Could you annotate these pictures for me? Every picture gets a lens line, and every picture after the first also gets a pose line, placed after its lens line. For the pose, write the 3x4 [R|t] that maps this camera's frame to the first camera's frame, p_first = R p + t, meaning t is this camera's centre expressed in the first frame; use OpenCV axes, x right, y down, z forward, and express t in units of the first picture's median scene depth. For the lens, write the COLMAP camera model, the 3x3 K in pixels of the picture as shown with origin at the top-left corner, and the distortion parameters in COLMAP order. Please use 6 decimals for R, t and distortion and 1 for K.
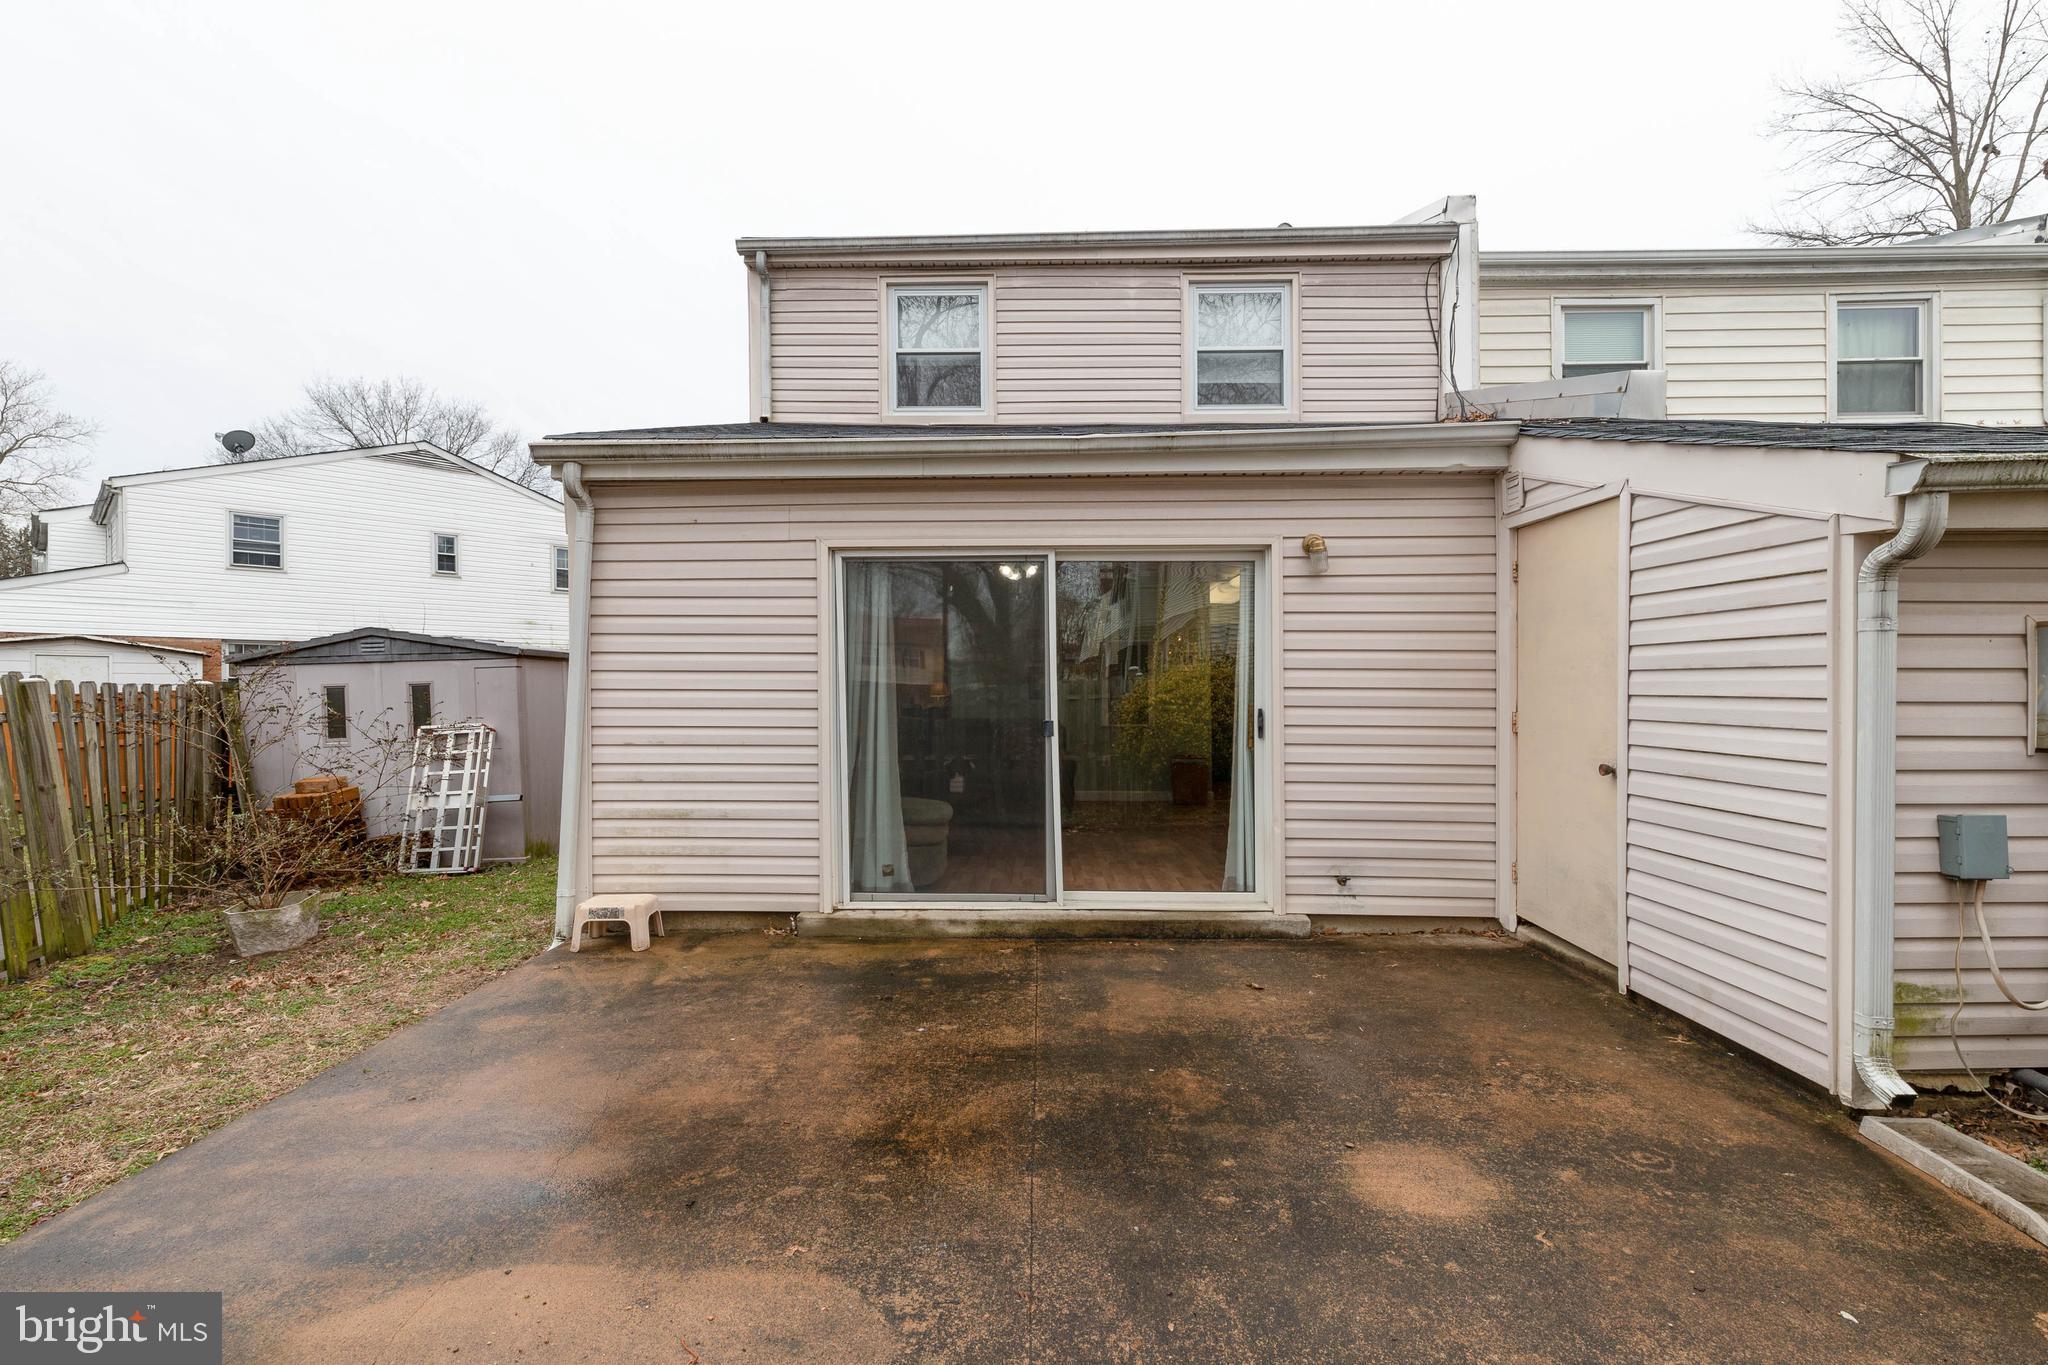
lens RADIAL K [[922.4, 0, 1004.0], [0, 922.4, 714.9], [0, 0, 1]] dist [0.002537, -0.000331]
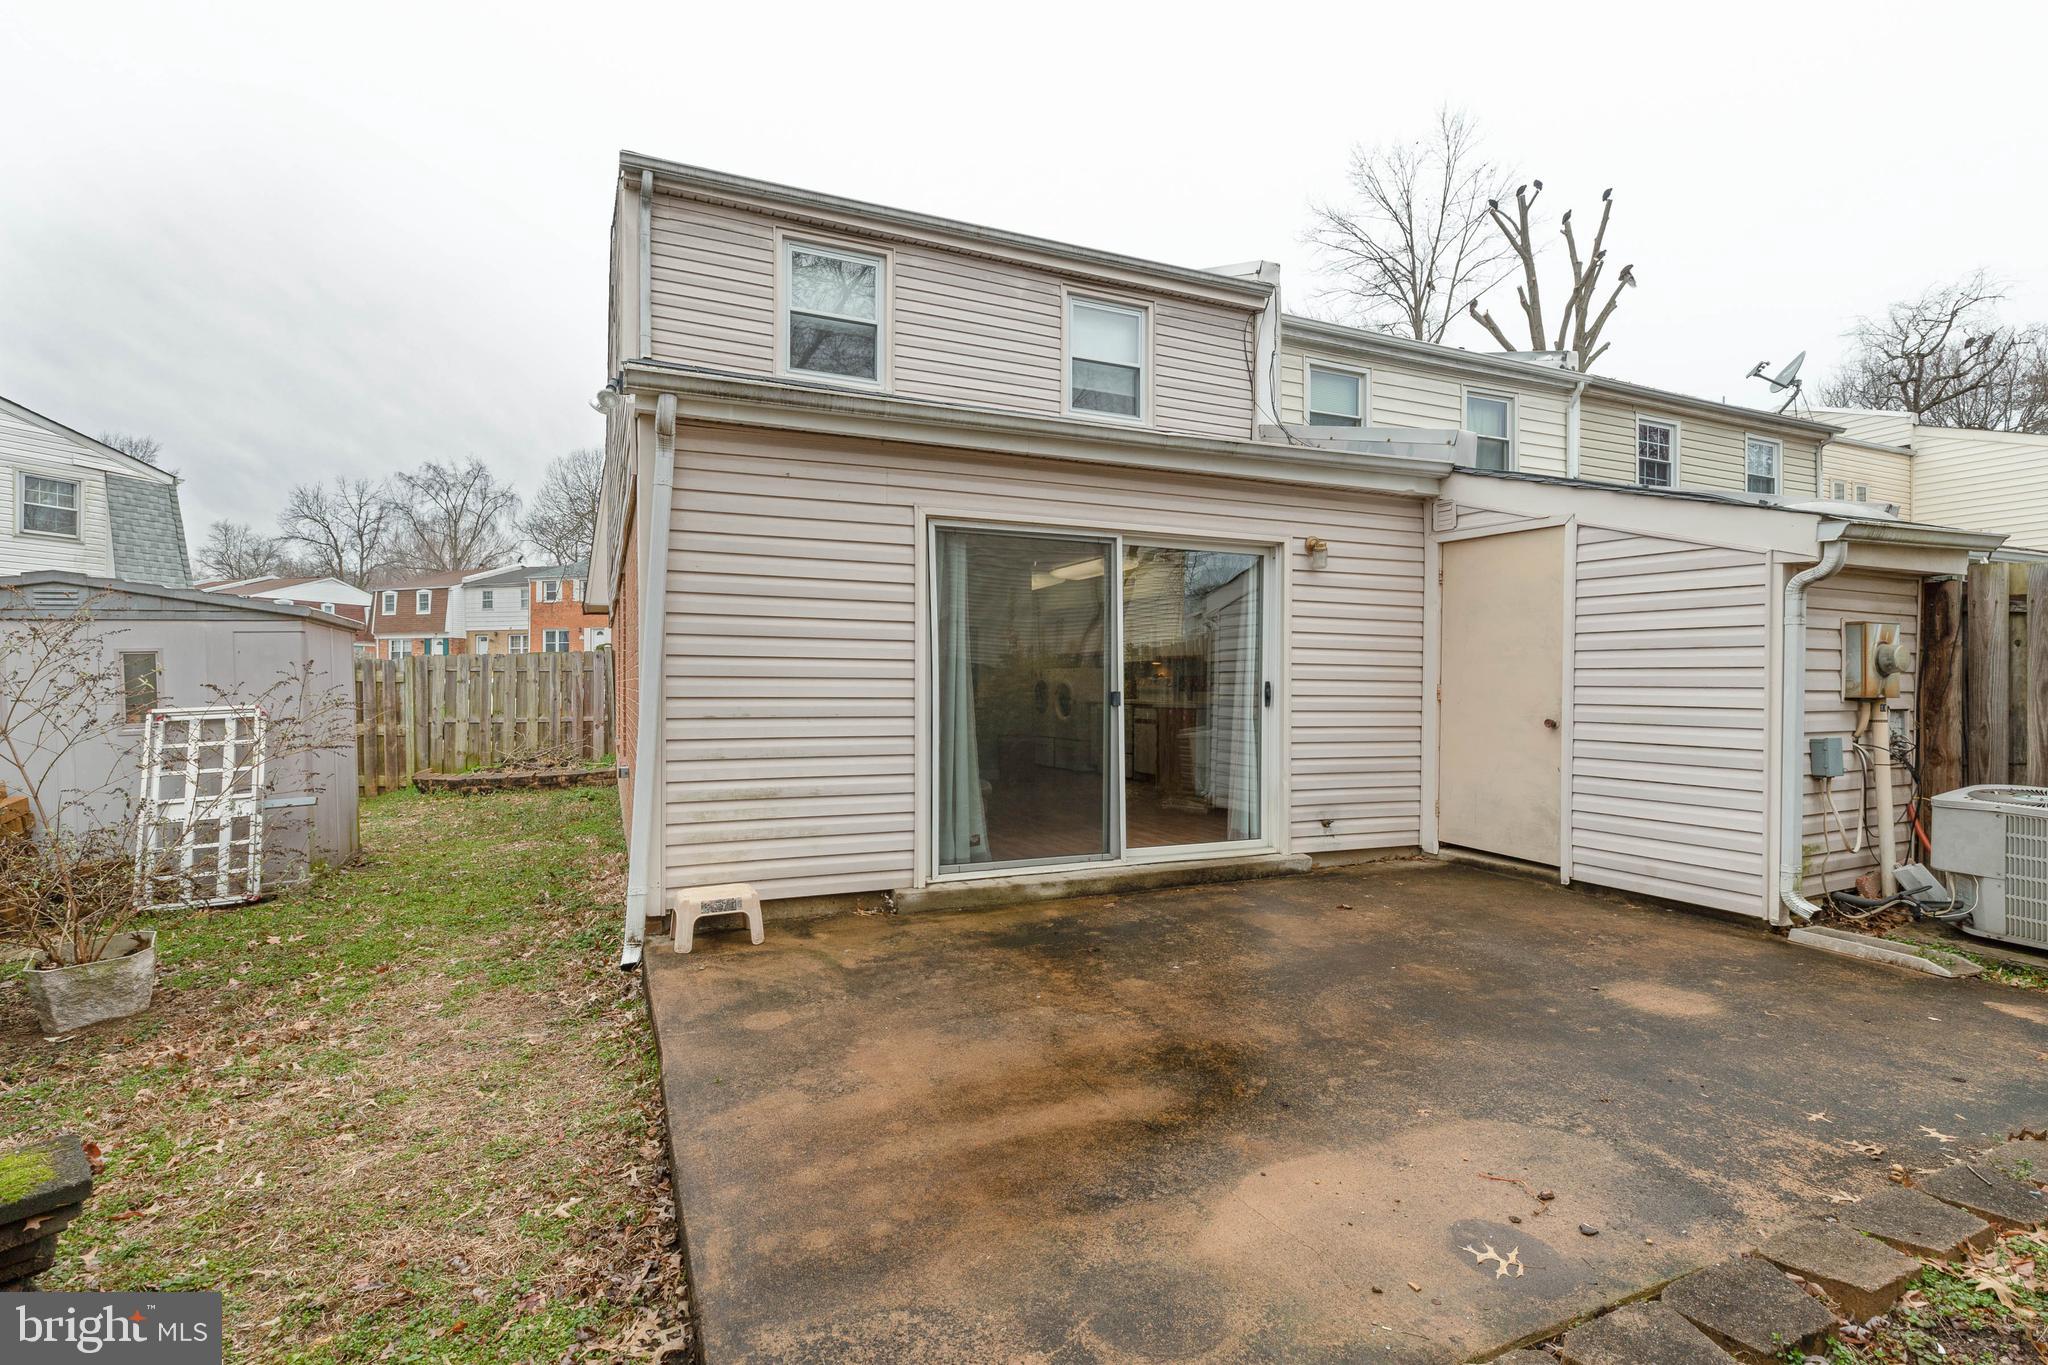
lens RADIAL K [[947.9, 0, 993.0], [0, 947.9, 706.4], [0, 0, 1]] dist [0.003561, 0.000176]
pose [[0.905322, -0.005544, 0.424690, -0.557308], [0.006558, 0.999978, -0.000925, 0.023923], [-0.424675, 0.003622, 0.905339, 0.056081]]
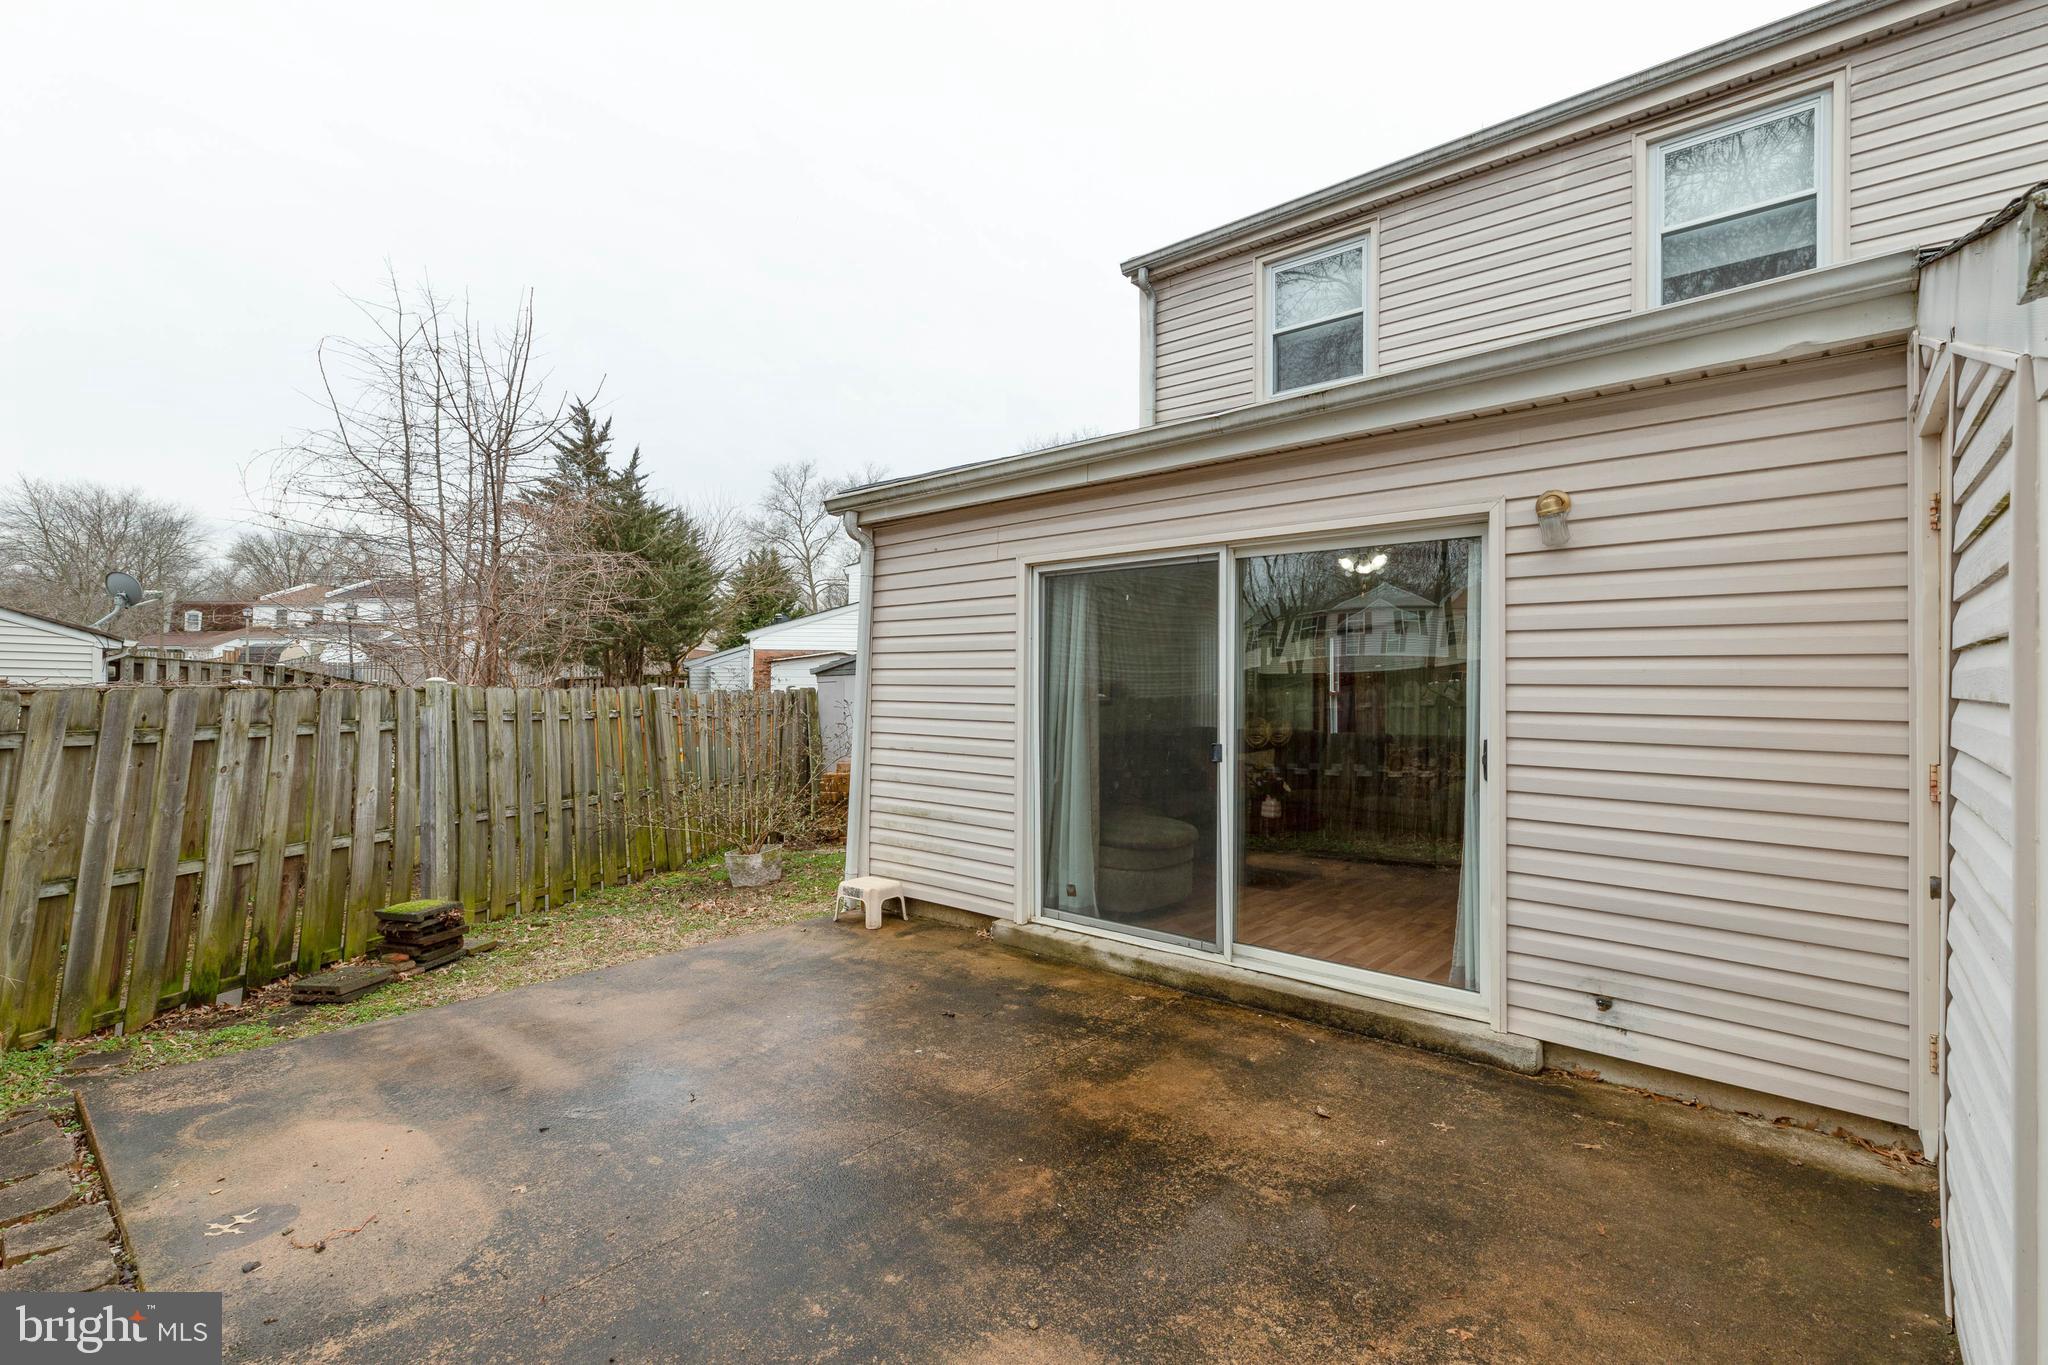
lens RADIAL K [[927.0, 0, 1030.0], [0, 927.0, 705.7], [0, 0, 1]] dist [0.004186, -0.000057]
pose [[0.776807, 0.017034, -0.629508, 0.461784], [-0.022642, 0.999743, -0.000888, -0.025198], [0.629331, 0.014943, 0.776994, 0.213250]]
